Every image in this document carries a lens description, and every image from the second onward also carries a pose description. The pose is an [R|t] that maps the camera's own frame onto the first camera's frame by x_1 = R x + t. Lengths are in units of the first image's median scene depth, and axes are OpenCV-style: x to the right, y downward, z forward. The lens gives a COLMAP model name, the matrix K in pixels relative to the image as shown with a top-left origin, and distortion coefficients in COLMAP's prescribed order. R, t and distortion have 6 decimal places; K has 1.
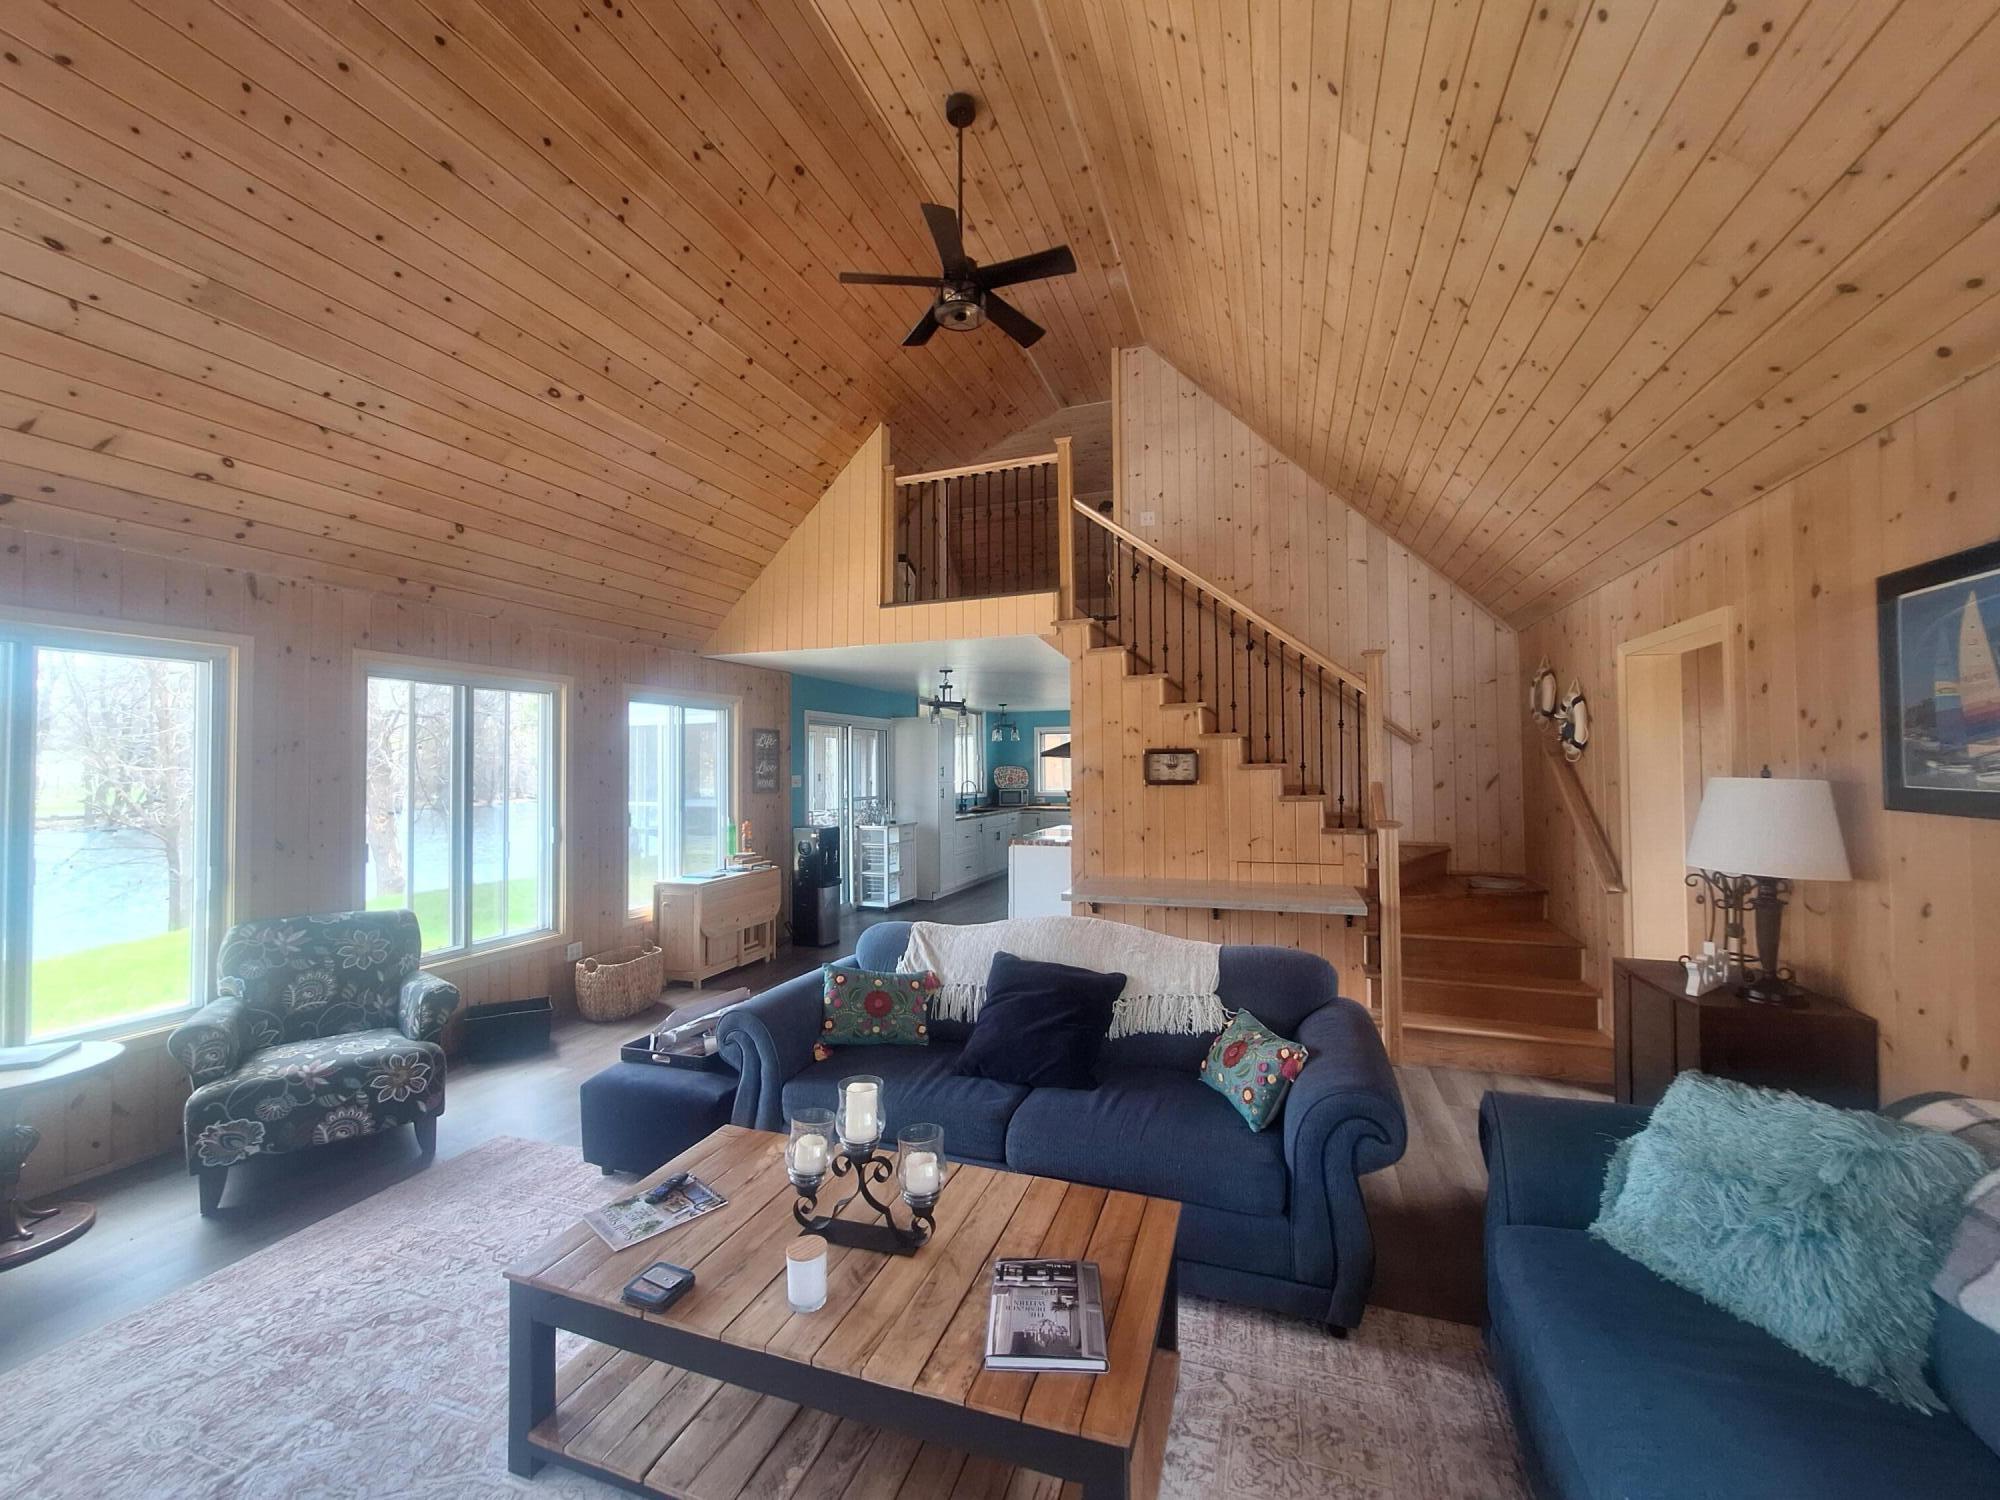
lens RADIAL K [[809.7, 0, 985.1], [0, 809.7, 750.5], [0, 0, 1]] dist [0.001878, 0.000264]
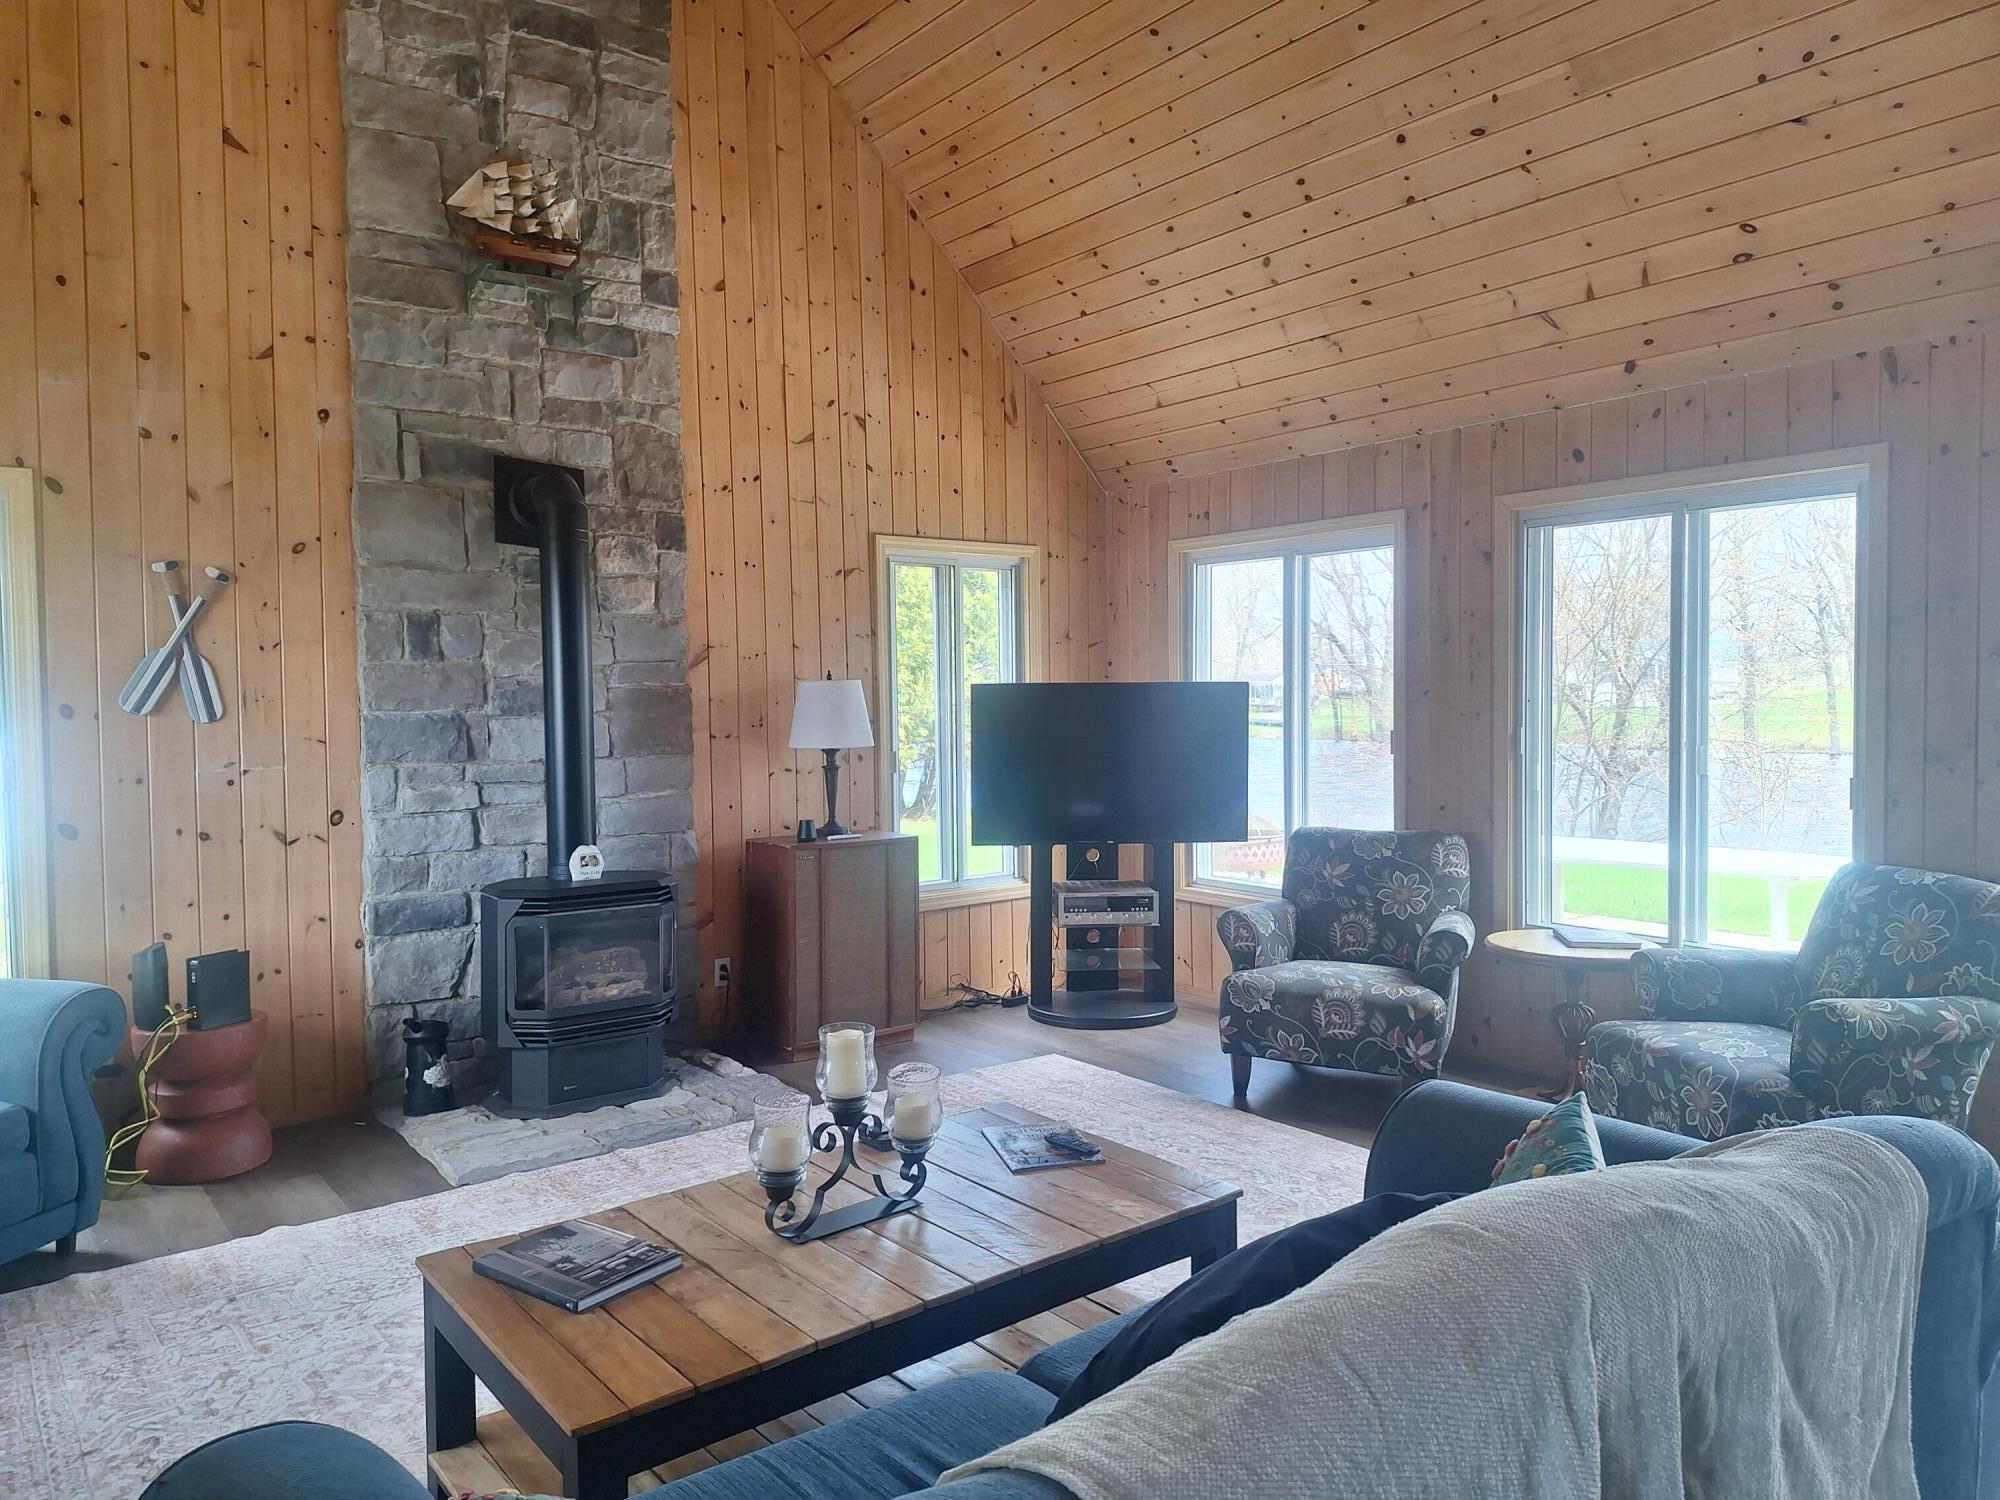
lens RADIAL K [[1413.9, 0, 1012.5], [0, 1413.9, 771.4], [0, 0, 1]] dist [0.085939, -0.094216]
pose [[-0.537076, 0.069459, -0.840669, 0.571243], [0.044511, 0.997549, 0.053984, 0.038207], [0.842358, -0.008425, -0.538852, 1.153862]]
